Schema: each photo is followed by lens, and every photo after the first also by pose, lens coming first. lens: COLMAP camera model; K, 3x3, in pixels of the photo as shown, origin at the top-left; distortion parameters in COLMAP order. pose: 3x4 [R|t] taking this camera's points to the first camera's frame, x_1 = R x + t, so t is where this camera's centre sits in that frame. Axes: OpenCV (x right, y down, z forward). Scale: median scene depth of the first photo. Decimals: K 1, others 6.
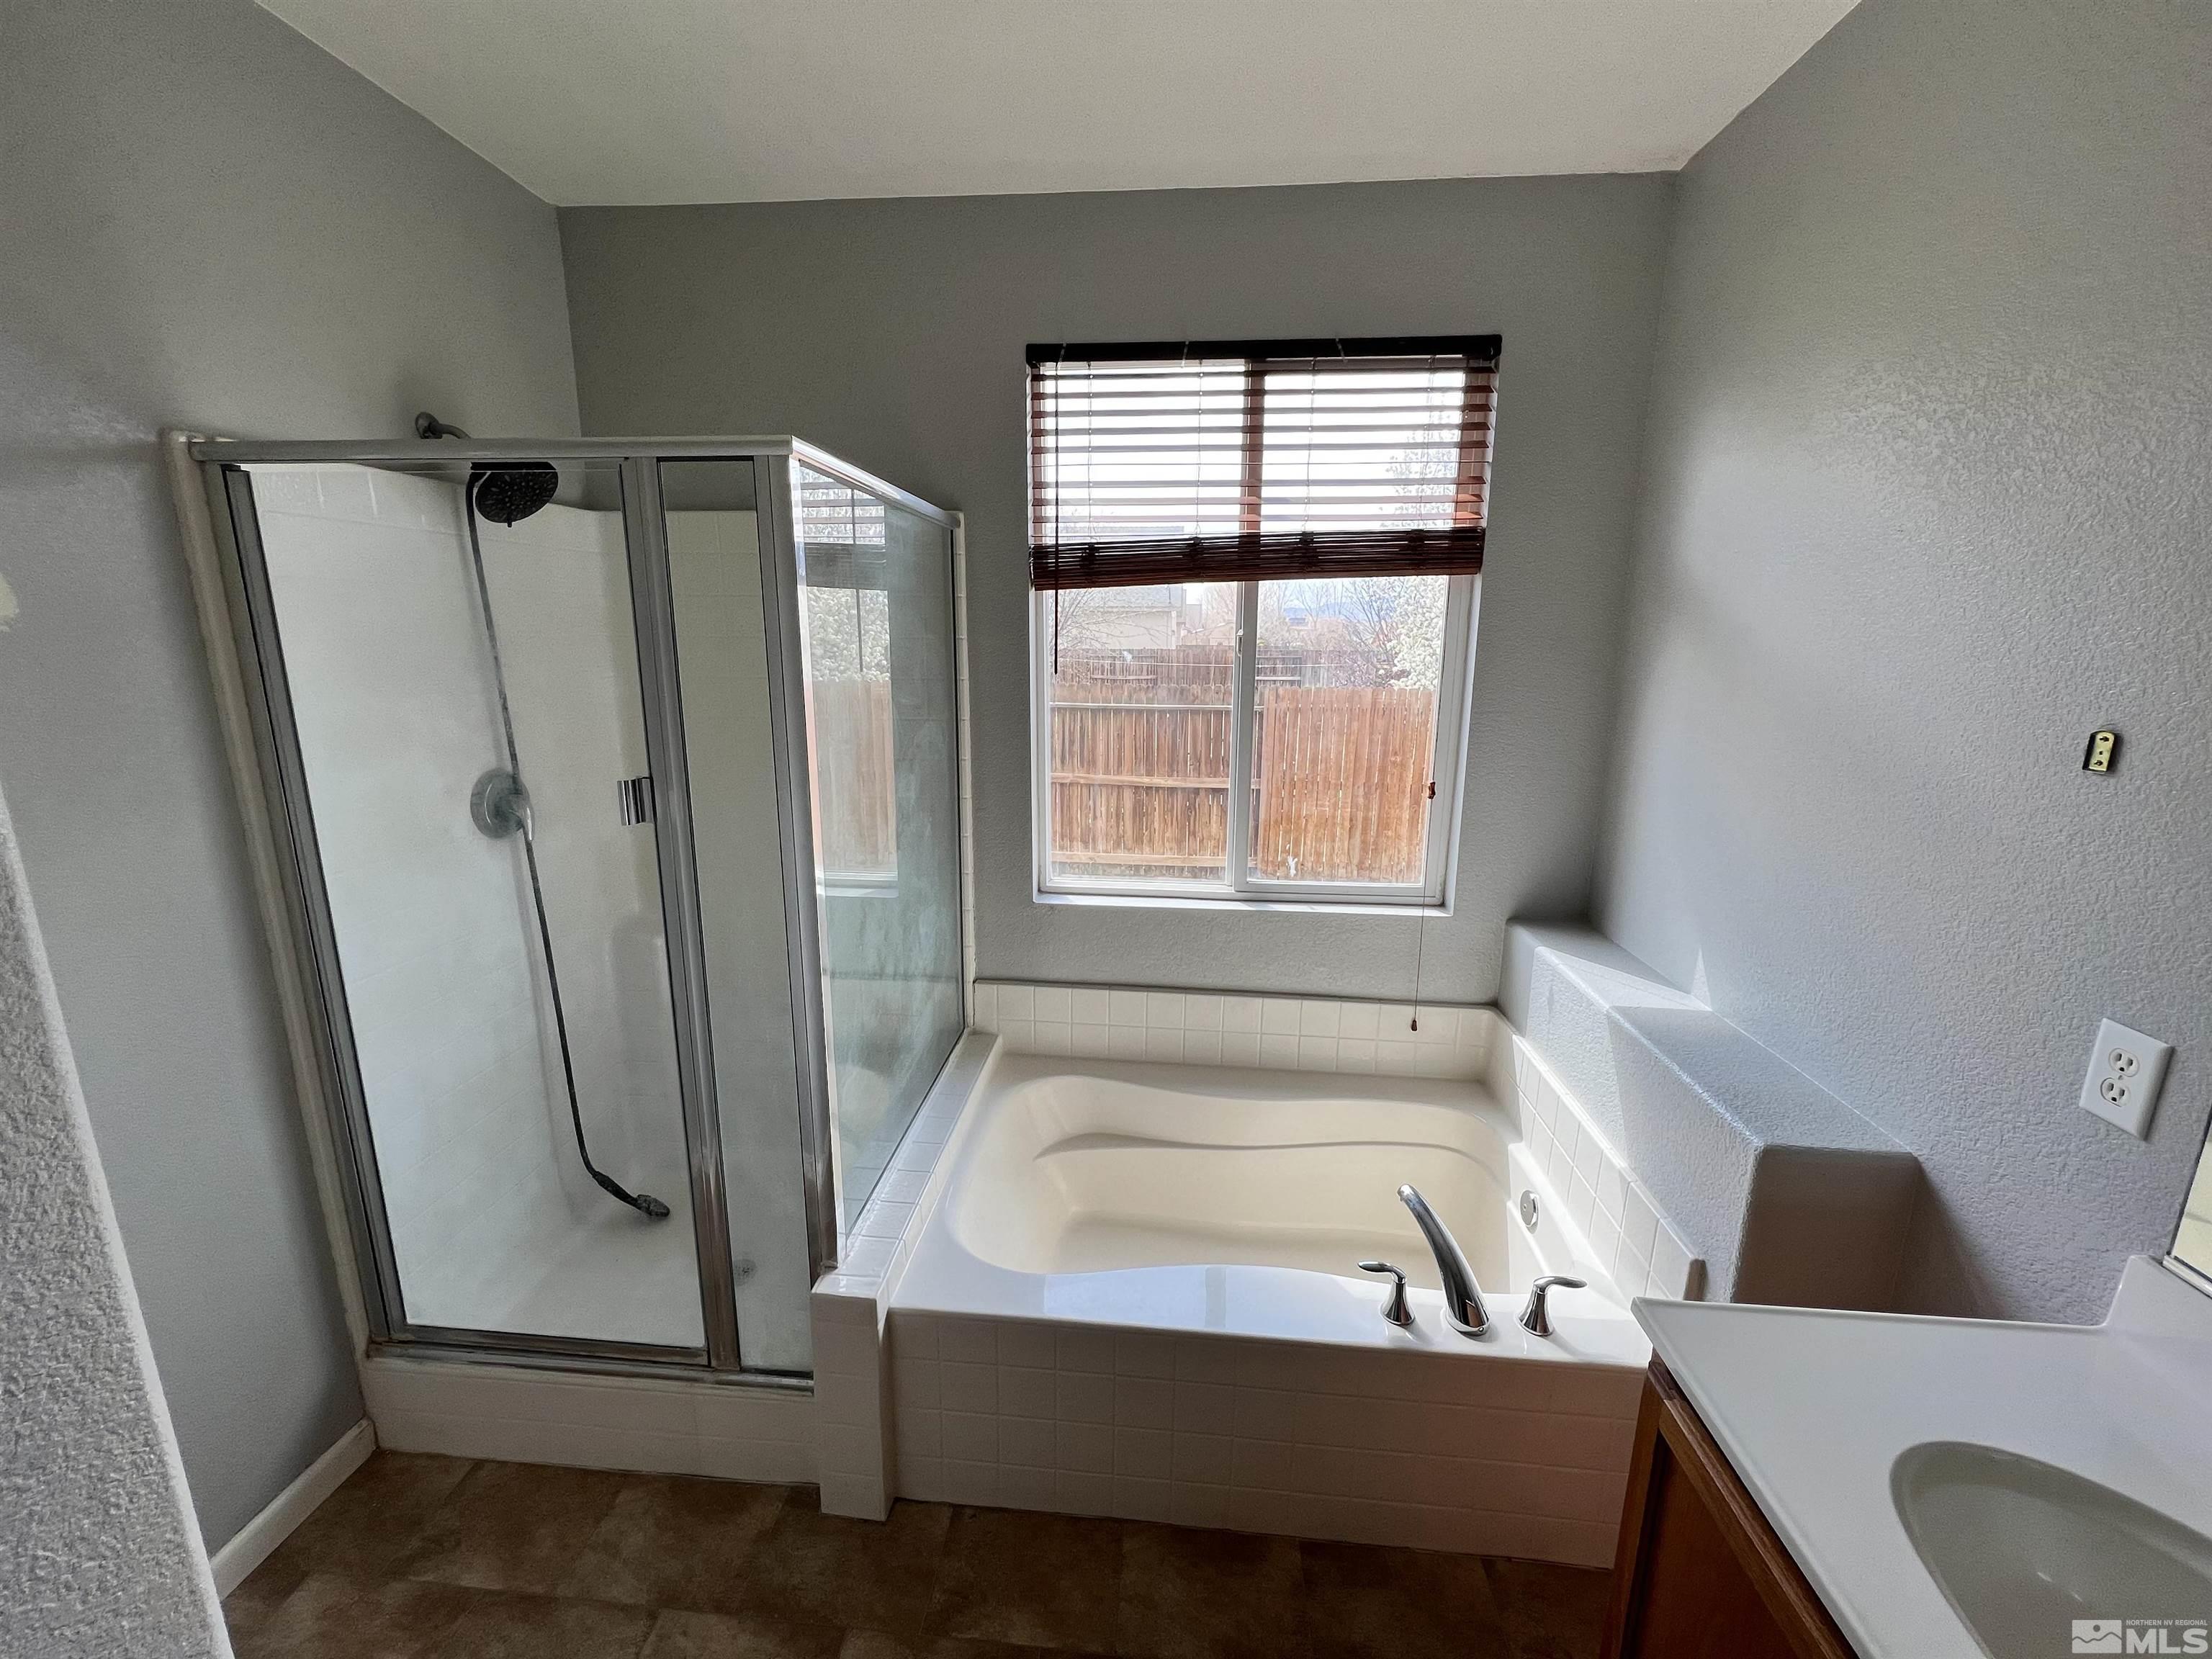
lens RADIAL K [[890.8, 0, 1116.7], [0, 890.8, 829.6], [0, 0, 1]] dist [0.011332, -0.007763]
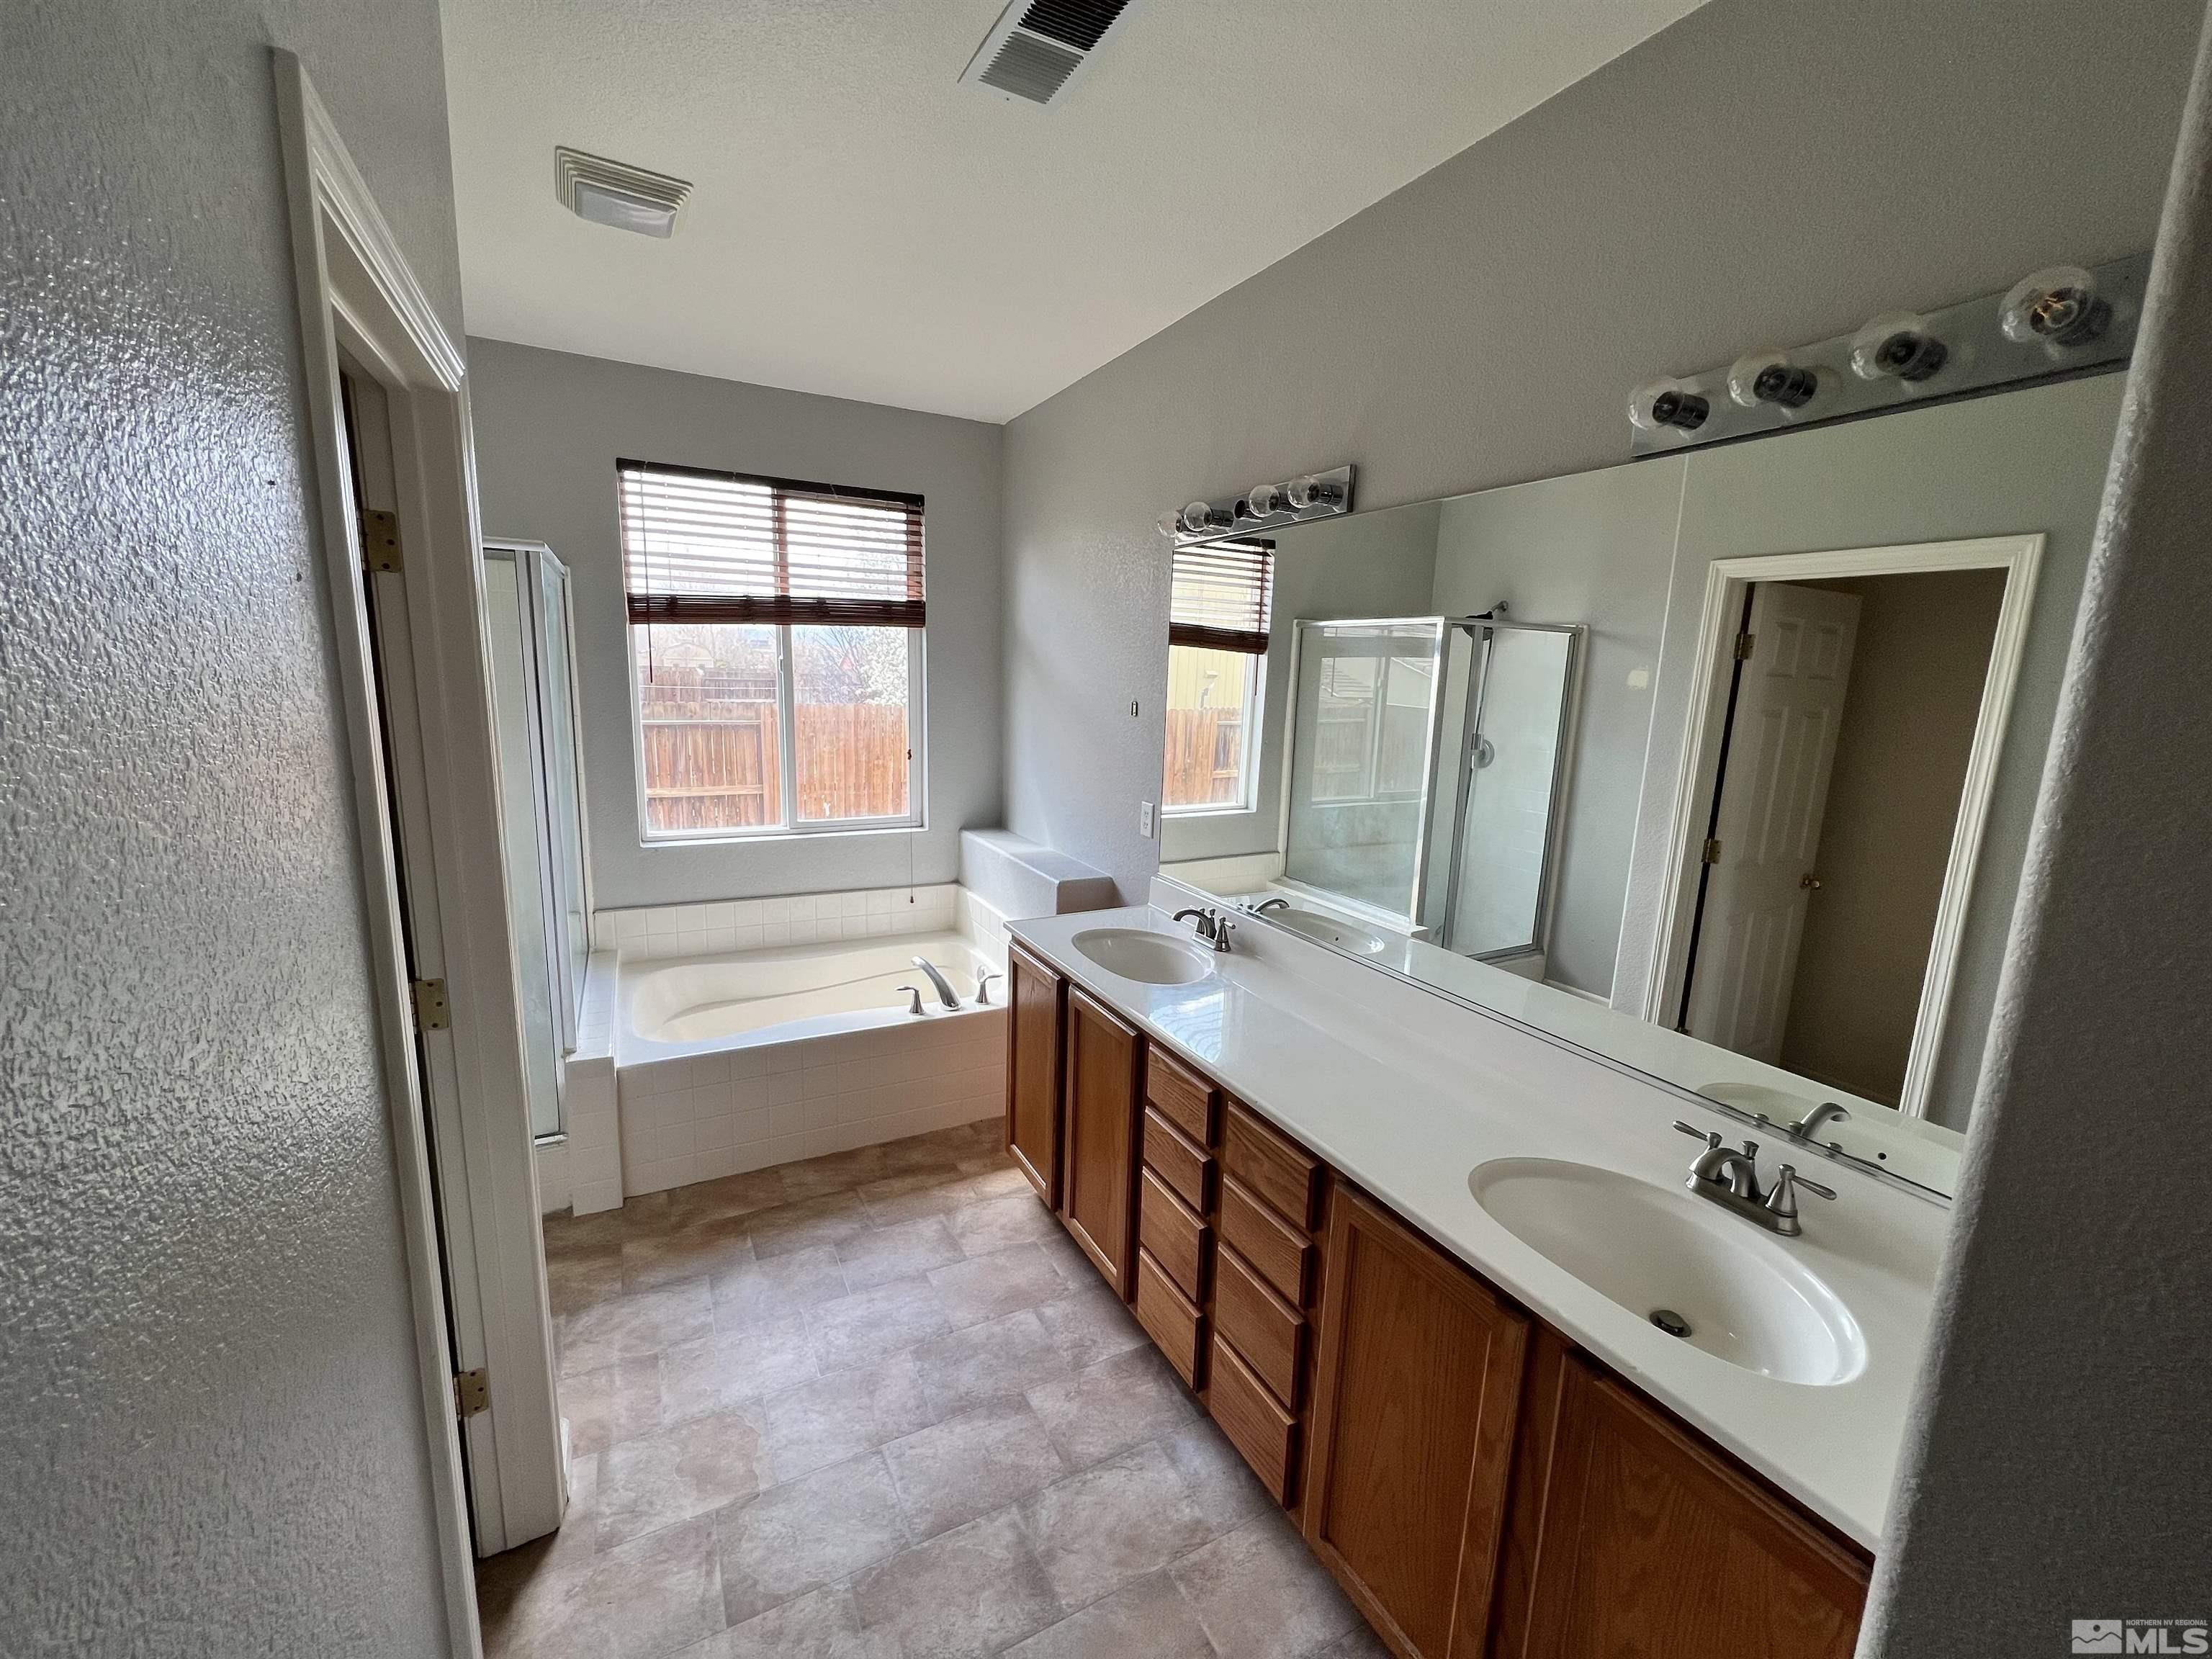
lens RADIAL K [[891.9, 0, 1108.3], [0, 891.9, 828.5], [0, 0, 1]] dist [0.009971, -0.000011]
pose [[0.845140, -0.075475, 0.529190, -0.232105], [0.090773, 0.995867, -0.002934, 0.134488], [-0.526781, 0.050516, 0.848498, -0.622440]]
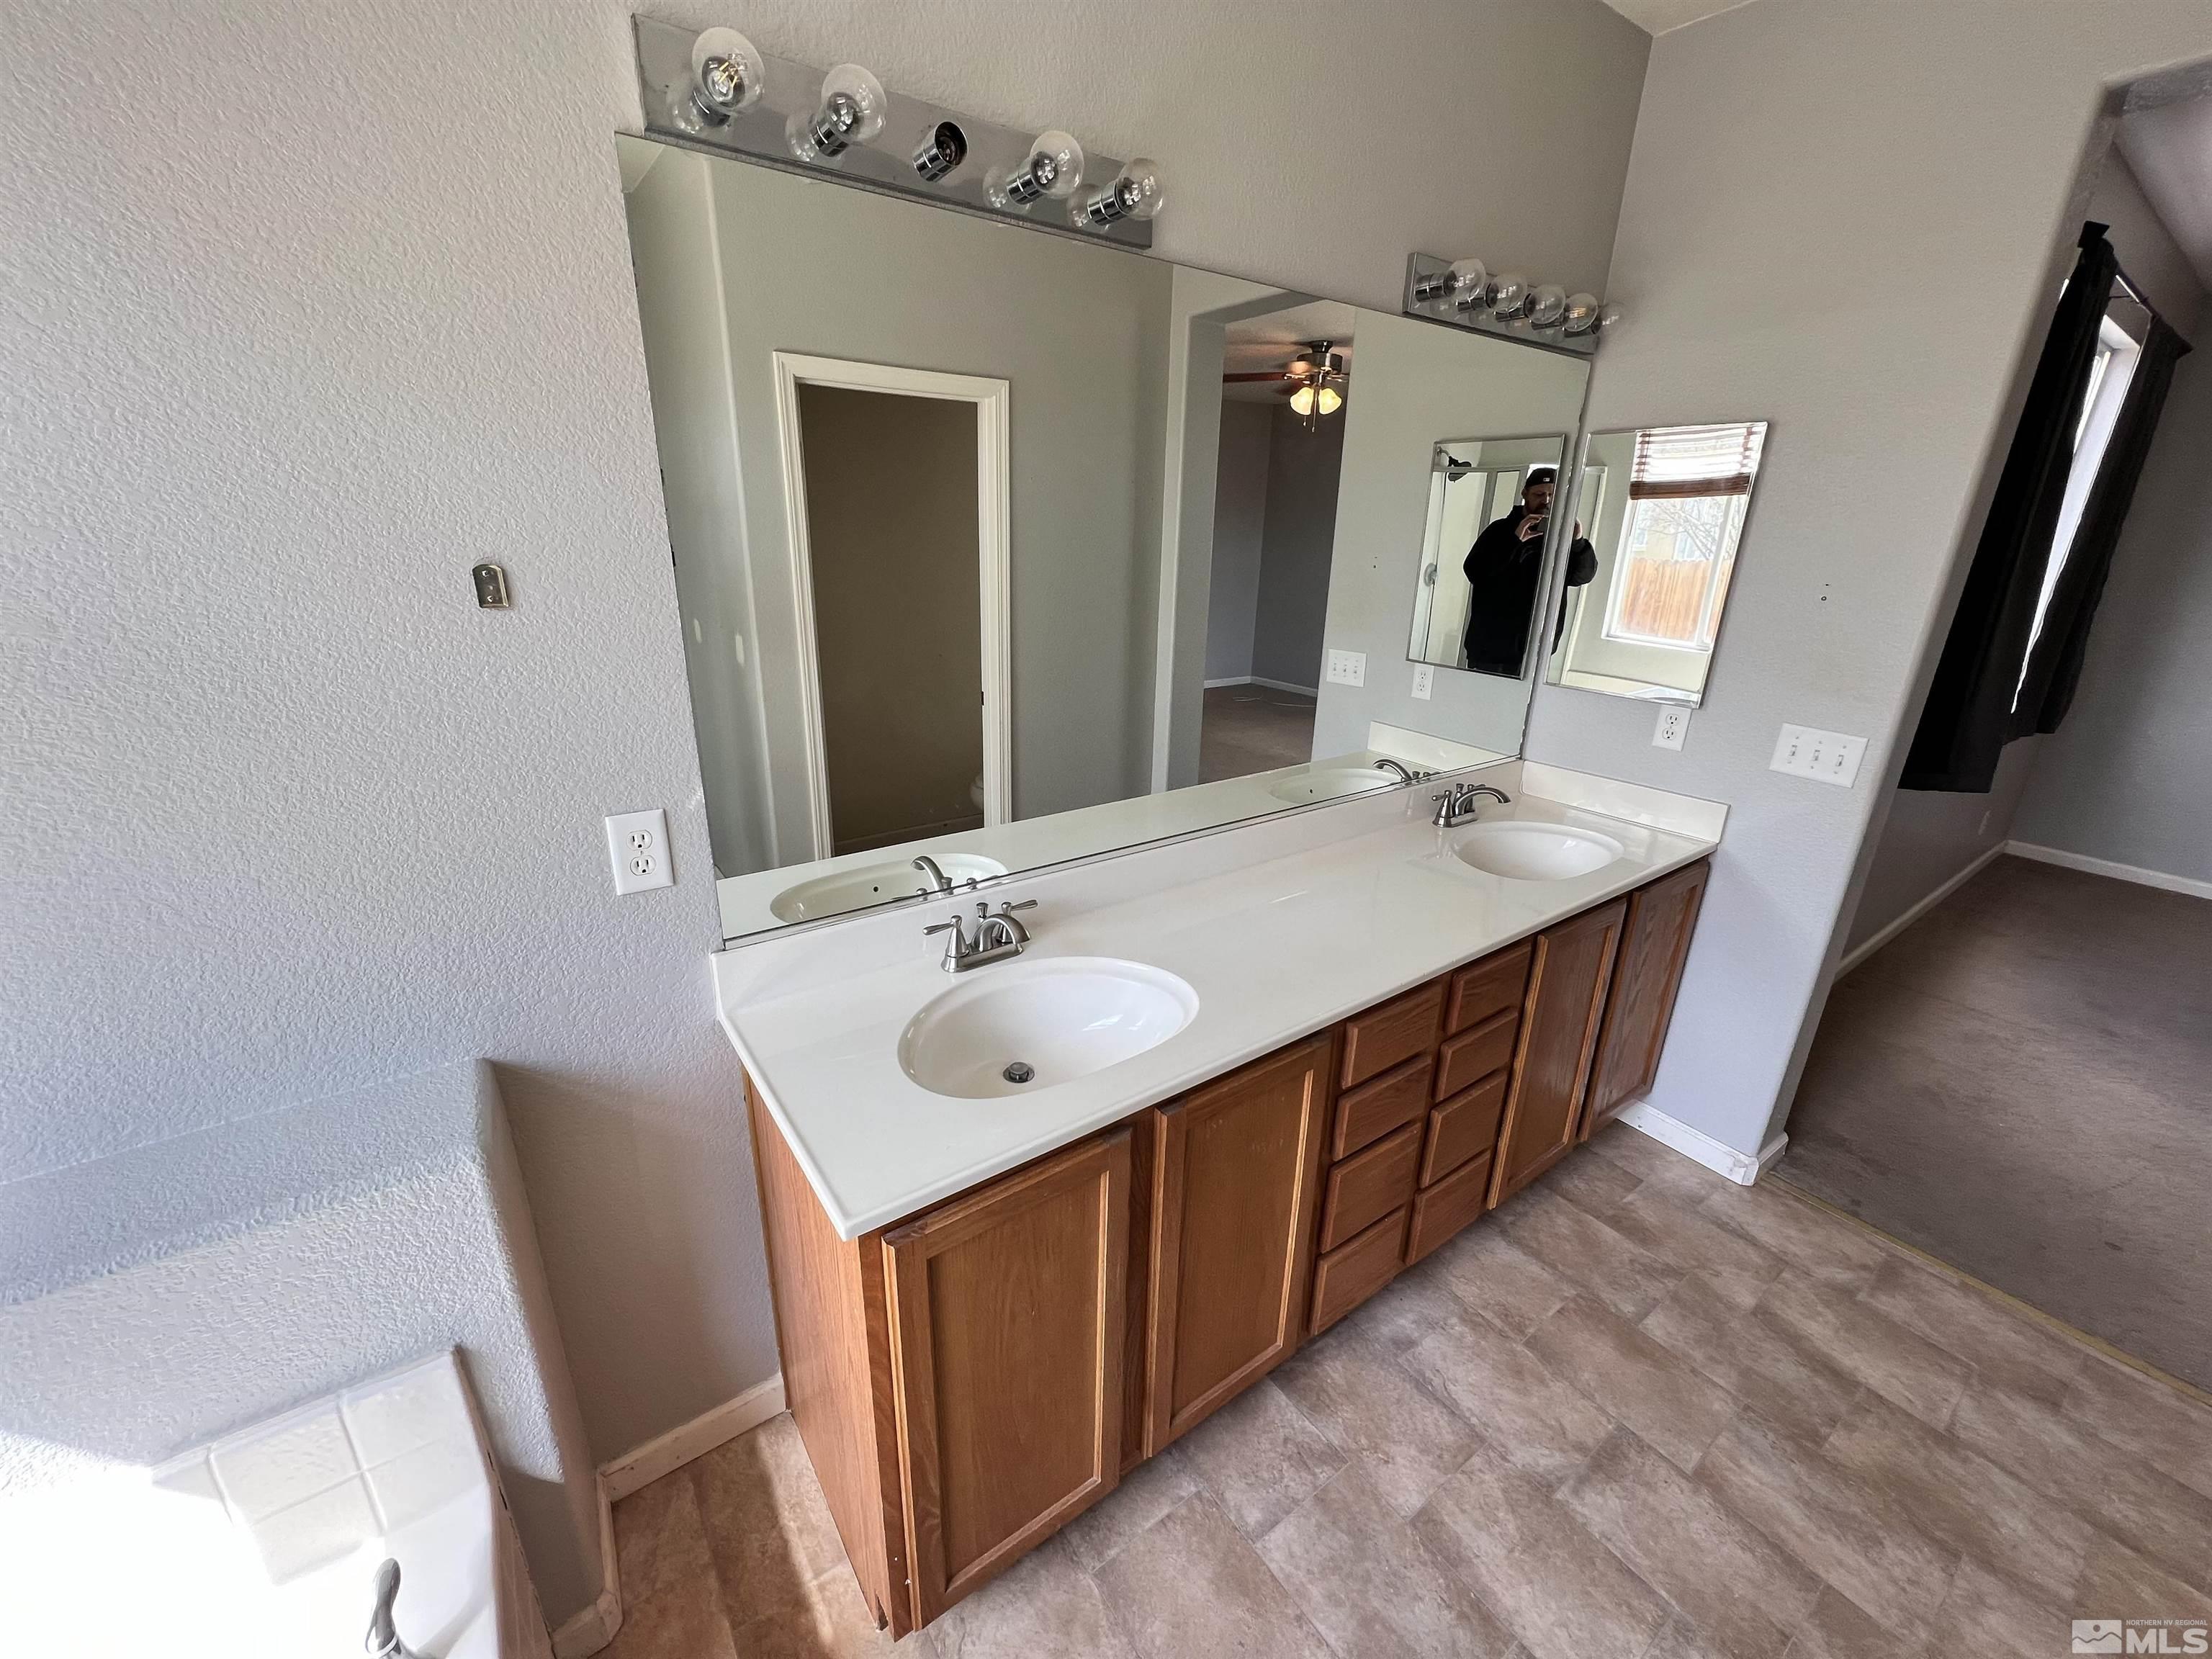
lens RADIAL K [[891.9, 0, 1108.3], [0, 891.9, 828.5], [0, 0, 1]] dist [0.009971, -0.000011]
pose [[-0.646618, -0.274941, 0.711543, -0.066115], [0.131423, 0.878685, 0.458956, -0.100719], [-0.751408, 0.390282, -0.532040, 0.510127]]
